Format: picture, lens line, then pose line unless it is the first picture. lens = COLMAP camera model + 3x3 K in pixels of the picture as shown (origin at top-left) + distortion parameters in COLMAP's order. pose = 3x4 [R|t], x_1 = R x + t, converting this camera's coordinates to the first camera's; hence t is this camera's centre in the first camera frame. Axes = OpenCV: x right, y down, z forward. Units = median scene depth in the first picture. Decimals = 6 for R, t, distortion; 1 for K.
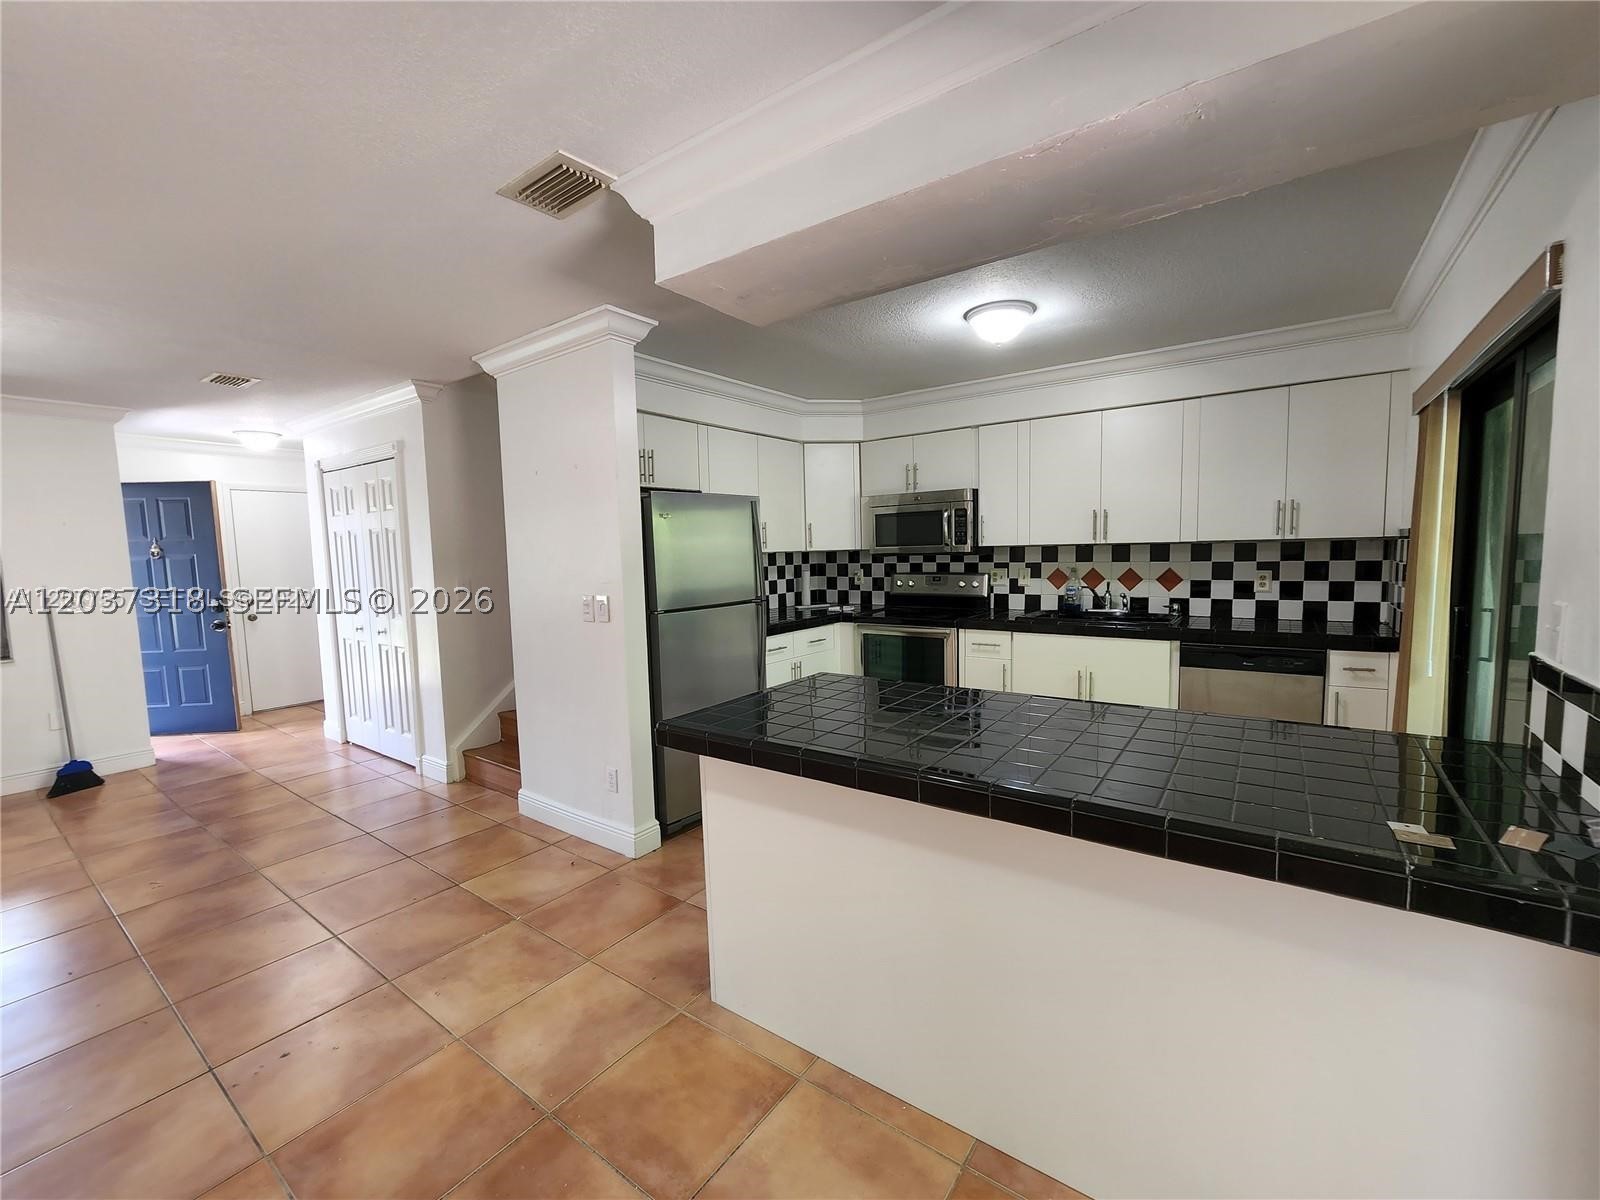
lens RADIAL K [[660.7, 0, 803.6], [0, 660.7, 602.2], [0, 0, 1]] dist [-0.001138, -0.000344]
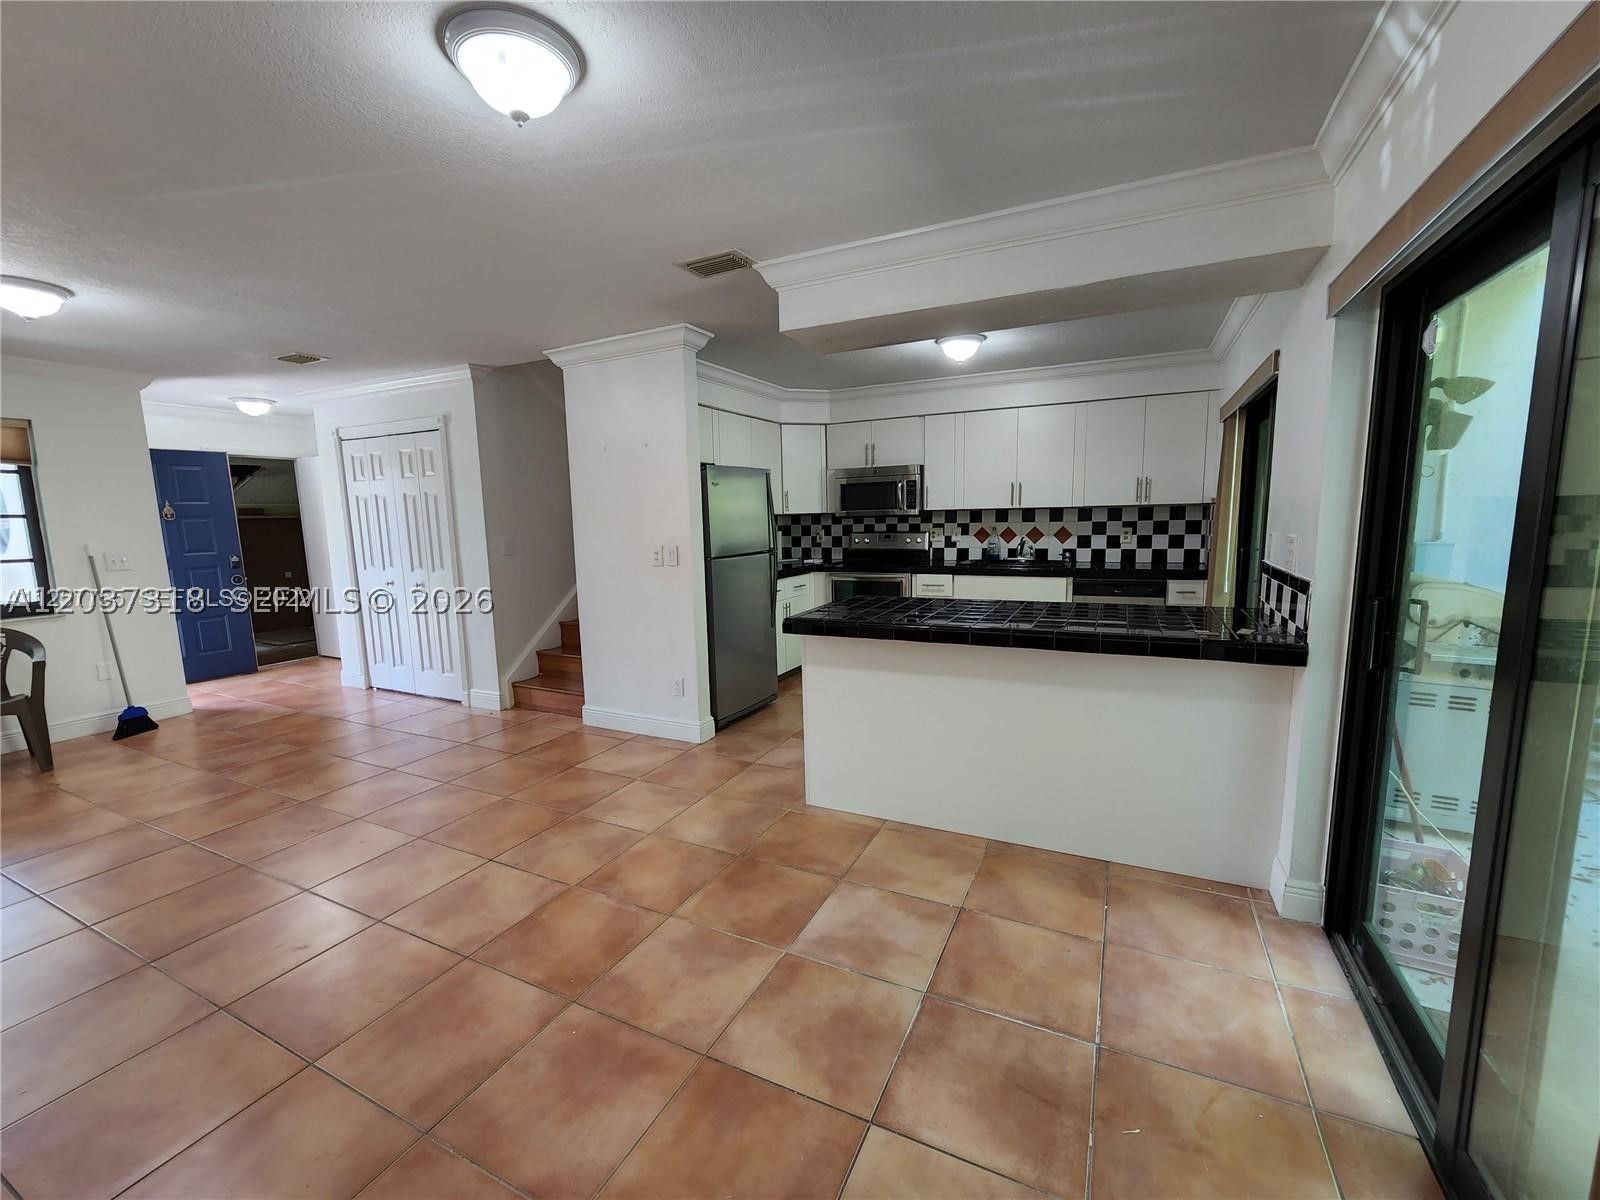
lens RADIAL K [[660.7, 0, 803.6], [0, 660.7, 602.2], [0, 0, 1]] dist [-0.001138, -0.000344]
pose [[0.985358, -0.020690, 0.169238, -0.199516], [0.012751, 0.998772, 0.047866, 0.031563], [-0.170021, -0.045007, 0.984412, -0.244979]]
